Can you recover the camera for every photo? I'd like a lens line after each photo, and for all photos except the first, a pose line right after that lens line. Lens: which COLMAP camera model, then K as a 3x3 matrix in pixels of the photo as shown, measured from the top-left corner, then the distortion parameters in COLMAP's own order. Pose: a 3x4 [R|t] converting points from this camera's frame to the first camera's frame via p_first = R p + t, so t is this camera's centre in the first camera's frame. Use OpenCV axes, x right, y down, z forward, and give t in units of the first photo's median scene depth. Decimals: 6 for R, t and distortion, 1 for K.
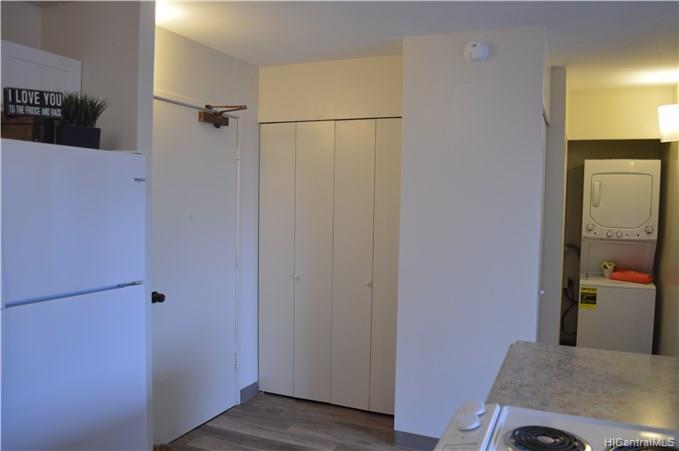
lens RADIAL K [[546.0, 0, 342.4], [0, 546.0, 226.6], [0, 0, 1]] dist [-0.072204, 0.009303]
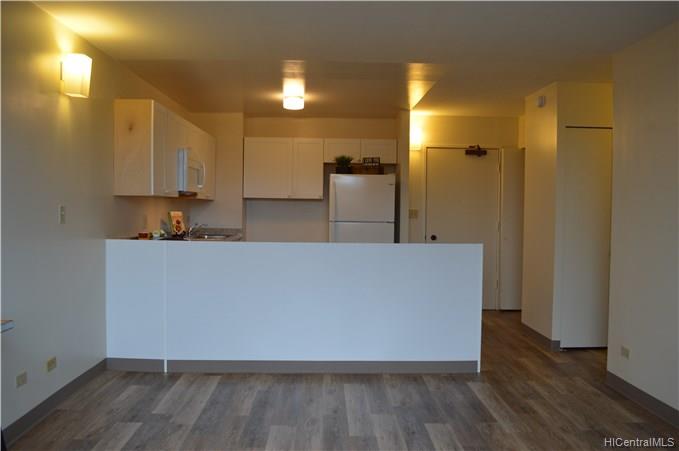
lens RADIAL K [[546.0, 0, 340.4], [0, 546.0, 224.5], [0, 0, 1]] dist [-0.072204, 0.009303]
pose [[0.422508, 0.014636, -0.906241, 3.313627], [-0.049534, 0.998748, -0.006964, 0.245706], [0.905005, 0.047832, 0.422704, -0.732270]]
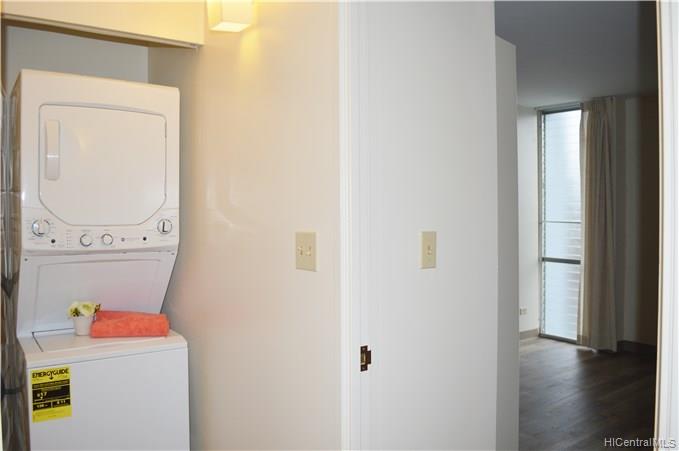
lens RADIAL K [[546.0, 0, 338.6], [0, 546.0, 225.4], [0, 0, 1]] dist [-0.072204, 0.009303]
pose [[0.514669, -0.032689, 0.856766, 0.215084], [0.059119, 0.998248, 0.002574, 0.012570], [-0.855349, 0.049327, 0.515699, 0.569665]]
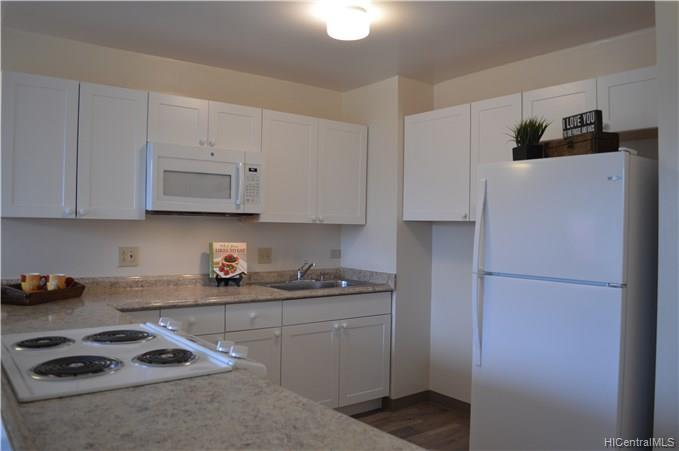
lens RADIAL K [[546.0, 0, 336.8], [0, 546.0, 220.5], [0, 0, 1]] dist [-0.072204, 0.009303]
pose [[-0.493937, -0.036030, -0.868751, 1.117416], [-0.068804, 0.997628, -0.002256, 0.040586], [0.866771, 0.058660, -0.495245, 1.676288]]
